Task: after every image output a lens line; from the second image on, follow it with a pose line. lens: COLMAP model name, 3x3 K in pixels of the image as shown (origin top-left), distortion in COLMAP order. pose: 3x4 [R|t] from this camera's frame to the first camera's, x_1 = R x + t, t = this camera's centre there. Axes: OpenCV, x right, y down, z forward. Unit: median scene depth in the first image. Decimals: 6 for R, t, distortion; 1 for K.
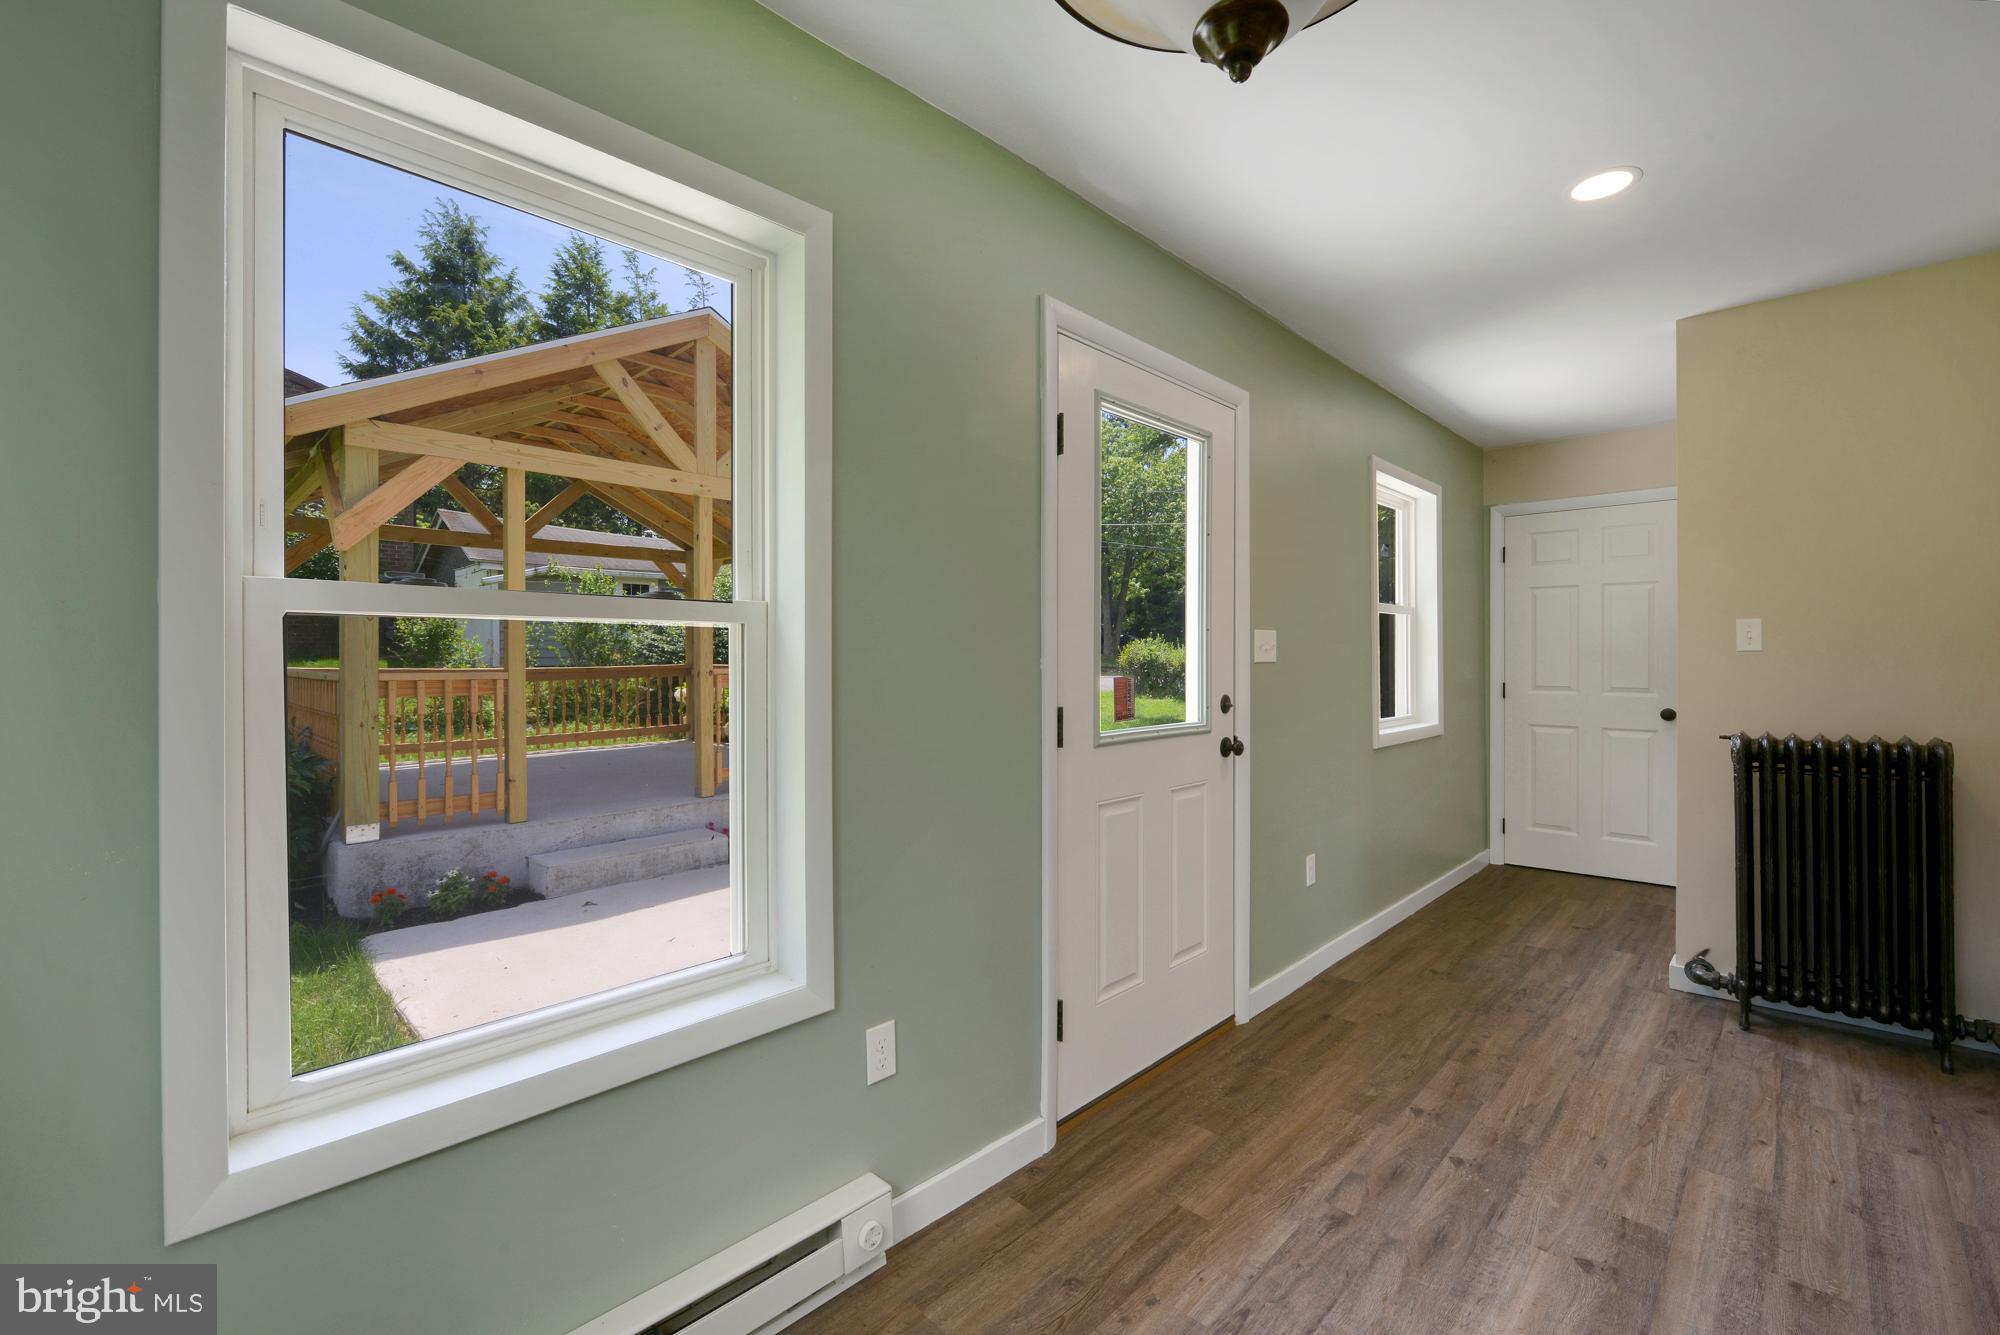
lens RADIAL K [[818.2, 0, 994.9], [0, 818.2, 656.2], [0, 0, 1]] dist [-0.011120, 0.000402]
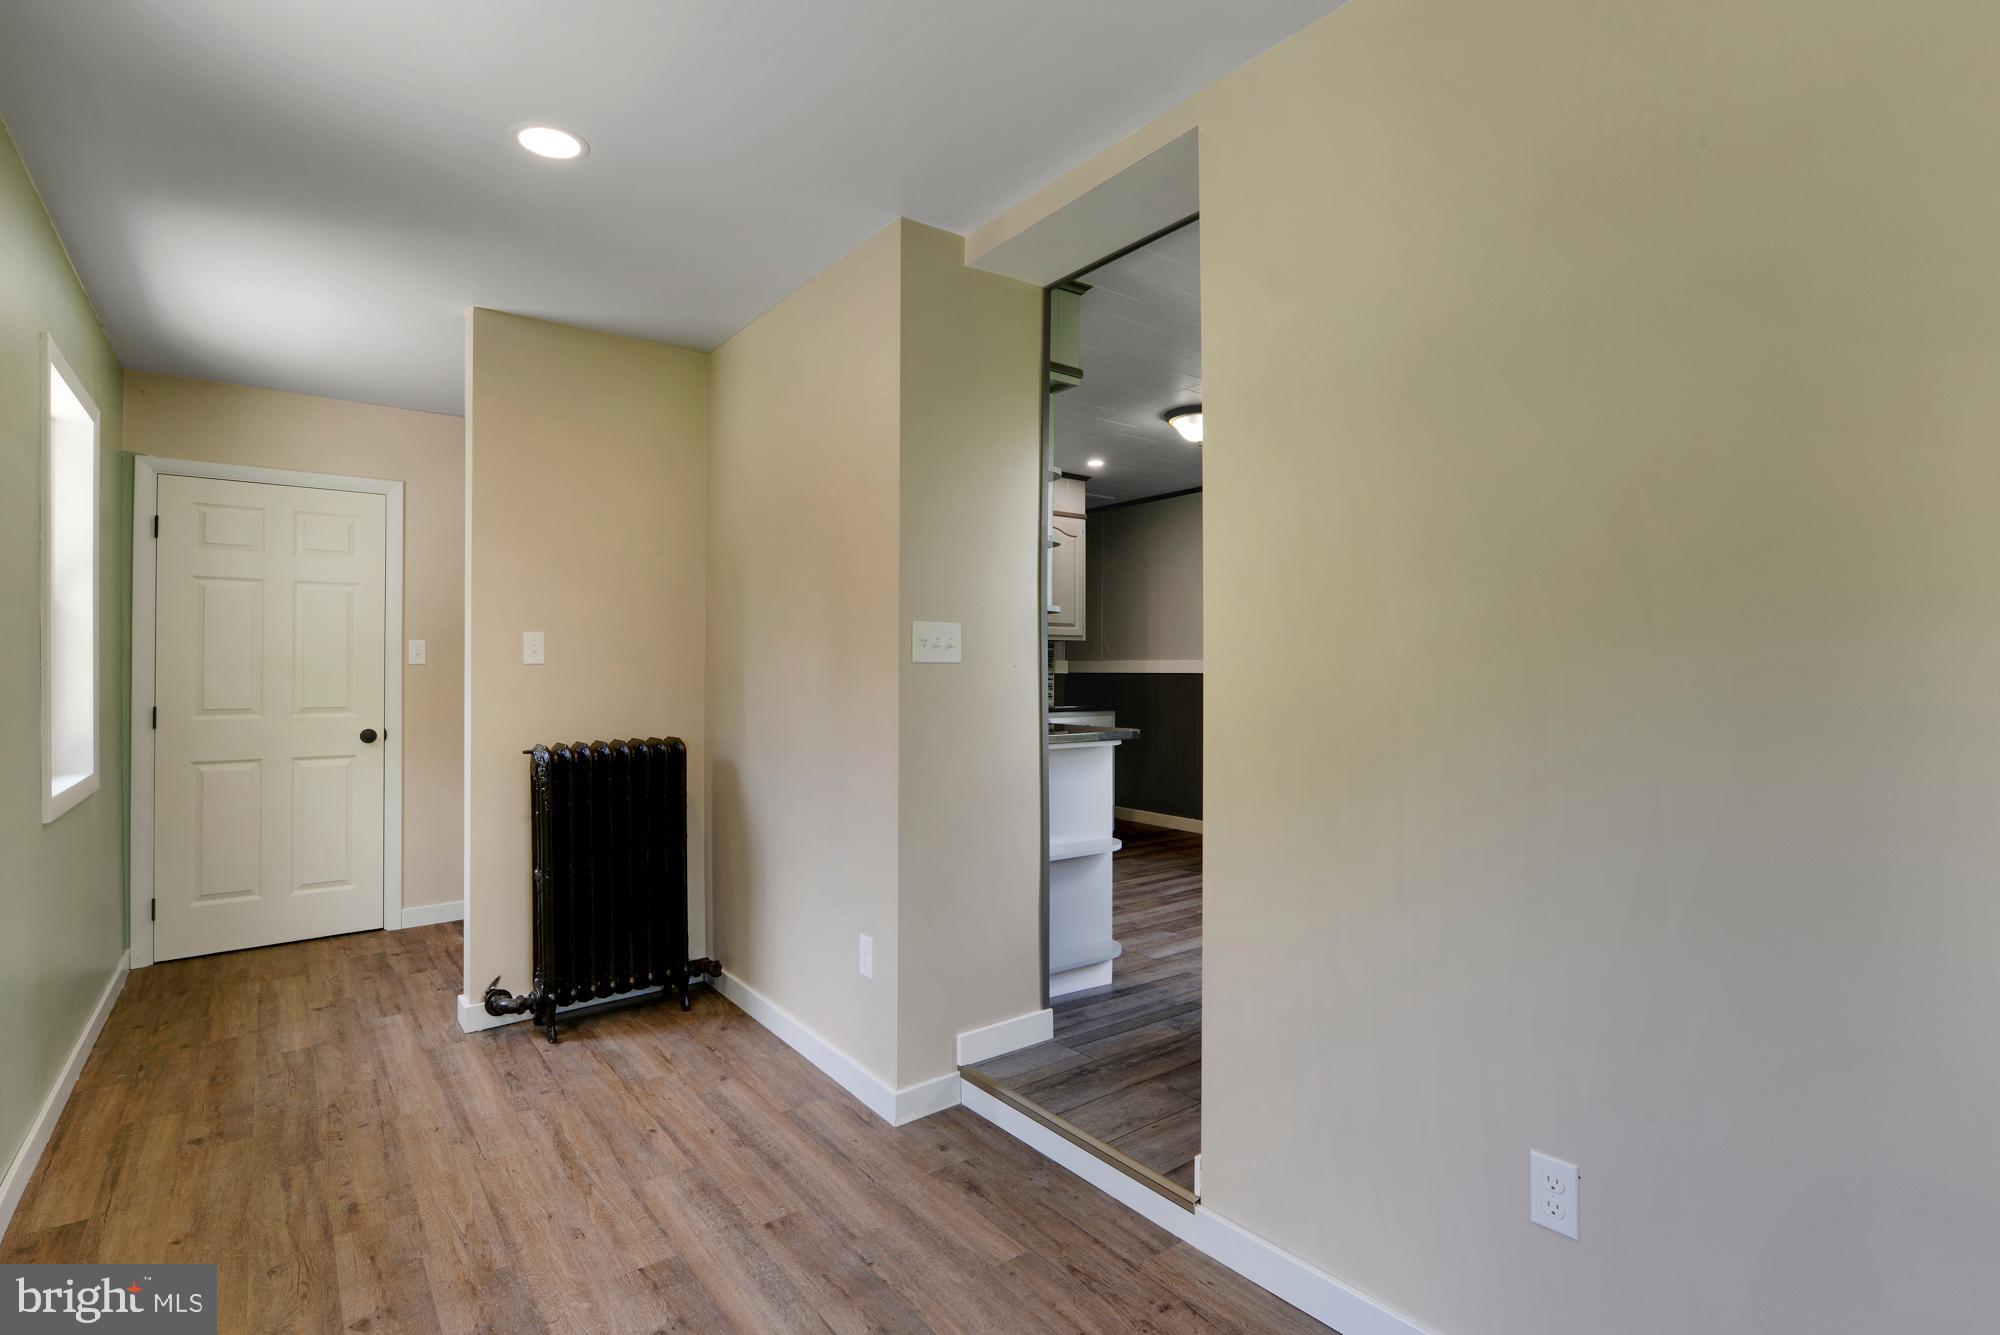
lens RADIAL K [[964.9, 0, 1000.6], [0, 964.9, 656.3], [0, 0, 1]] dist [-0.004952, -0.001450]
pose [[0.147928, 0.012160, 0.988923, -0.210346], [0.001291, 0.999921, -0.012488, -0.001100], [-0.988997, 0.003124, 0.147900, 0.325883]]
